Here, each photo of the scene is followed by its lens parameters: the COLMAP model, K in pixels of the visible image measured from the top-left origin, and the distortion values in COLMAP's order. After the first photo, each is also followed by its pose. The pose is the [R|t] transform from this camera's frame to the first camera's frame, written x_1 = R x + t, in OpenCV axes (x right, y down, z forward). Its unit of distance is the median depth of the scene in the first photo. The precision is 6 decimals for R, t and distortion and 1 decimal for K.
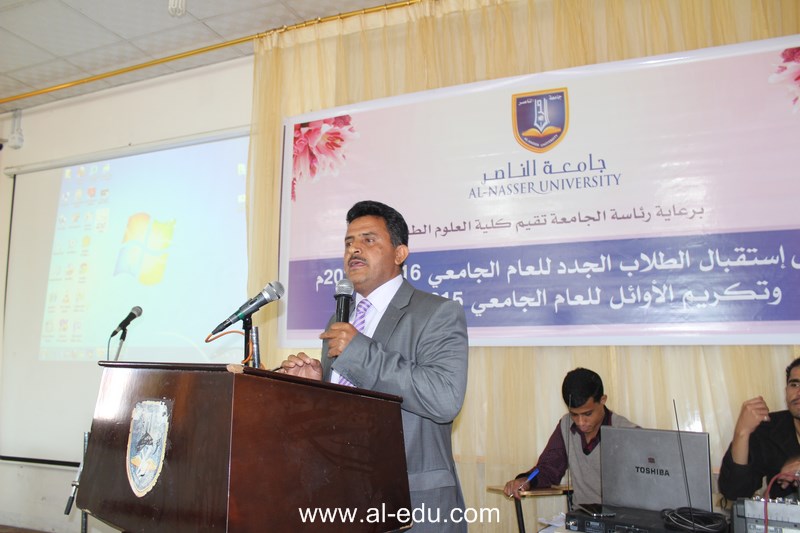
lens RADIAL K [[663.5, 0, 400.1], [0, 663.5, 264.2], [0, 0, 1]] dist [-0.122310, 0.025361]
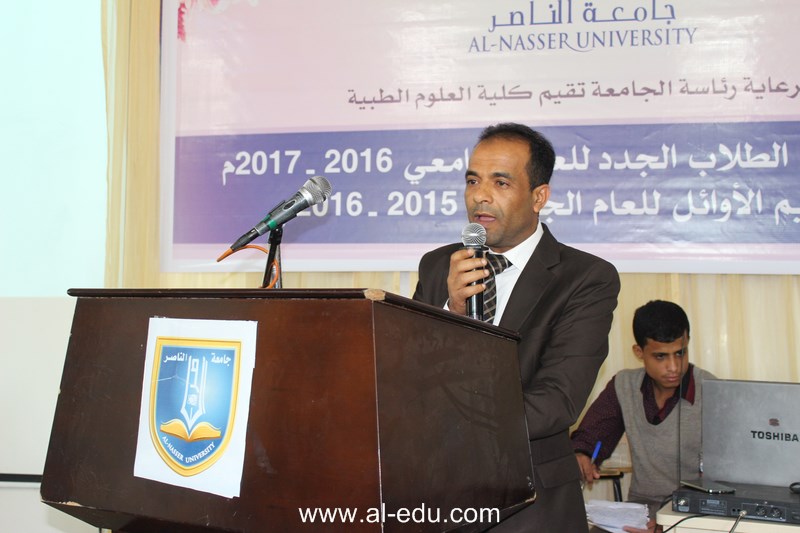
lens RADIAL K [[1102.6, 0, 399.9], [0, 1102.6, 266.4], [0, 0, 1]] dist [-0.025985, 0.000000]
pose [[0.981302, 0.009715, 0.192228, -0.192127], [-0.031987, 0.993069, 0.113100, -0.008584], [-0.189797, -0.117134, 0.974811, -0.107277]]
